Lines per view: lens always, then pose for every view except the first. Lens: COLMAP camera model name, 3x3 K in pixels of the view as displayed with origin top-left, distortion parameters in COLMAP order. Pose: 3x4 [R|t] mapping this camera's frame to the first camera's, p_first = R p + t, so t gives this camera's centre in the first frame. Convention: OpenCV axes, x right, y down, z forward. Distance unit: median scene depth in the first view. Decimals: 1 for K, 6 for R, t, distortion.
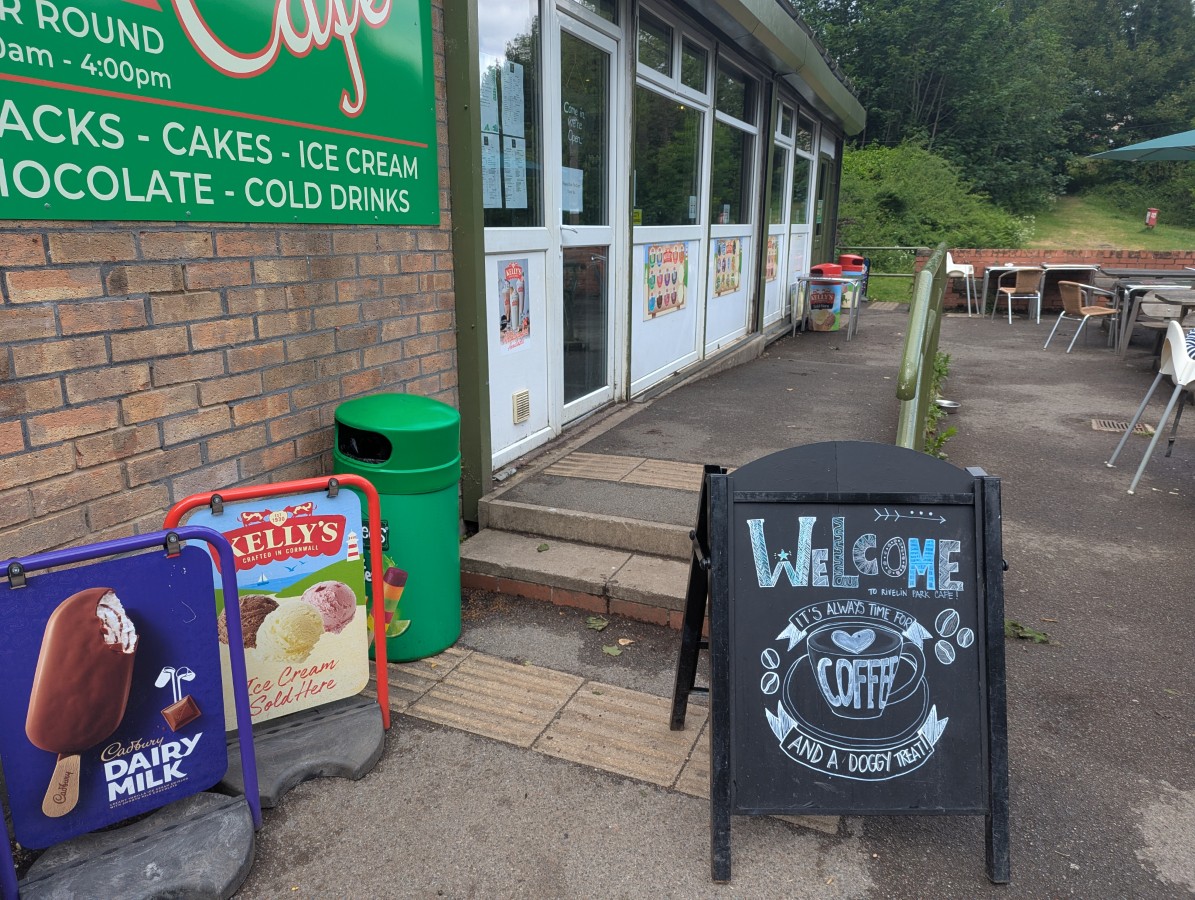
lens RADIAL K [[830.5, 0, 601.2], [0, 830.5, 454.3], [0, 0, 1]] dist [0.011079, 0.000871]
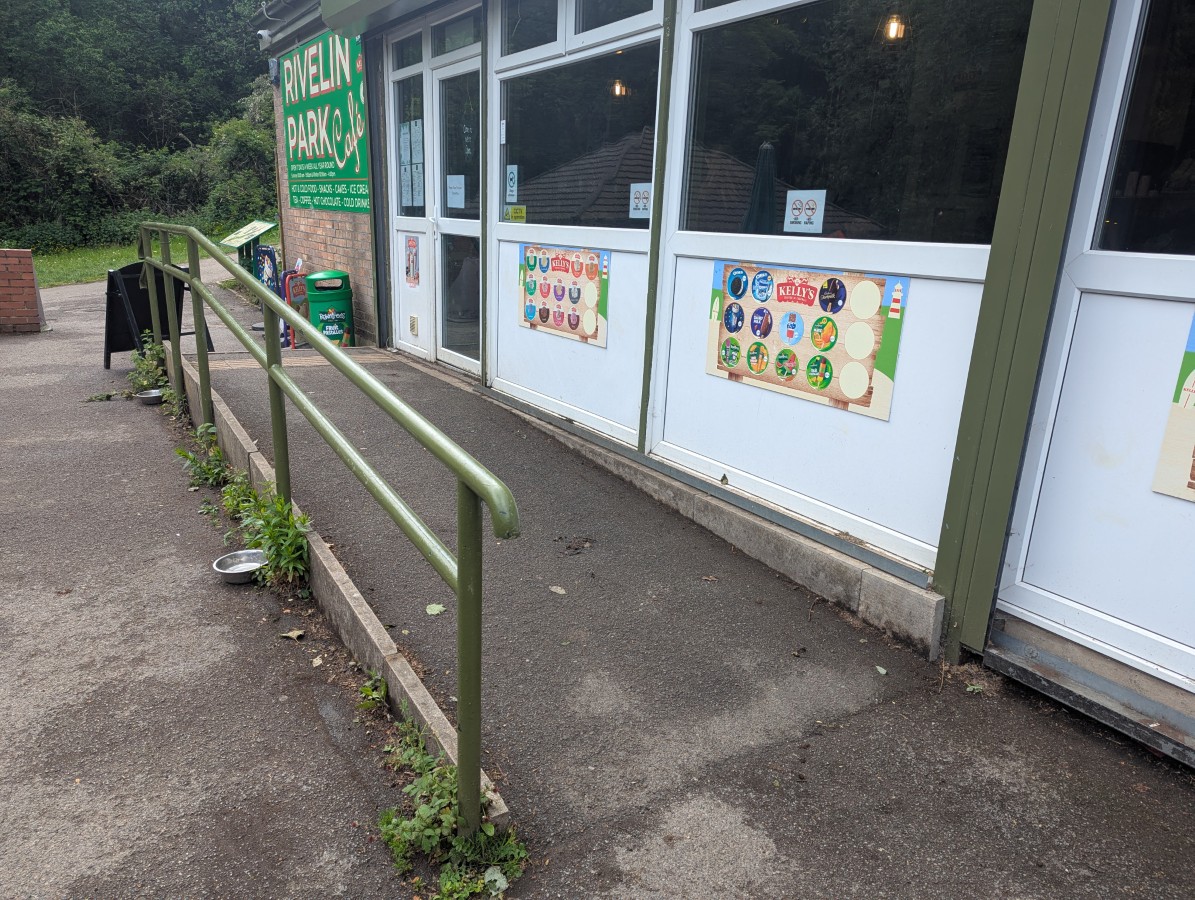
lens RADIAL K [[830.5, 0, 603.3], [0, 830.5, 443.5], [0, 0, 1]] dist [0.011079, 0.000871]
pose [[-0.574370, 0.217814, -0.789086, 0.940050], [-0.232771, 0.880700, 0.412535, -0.557501], [0.784804, 0.420624, -0.455147, 1.930448]]
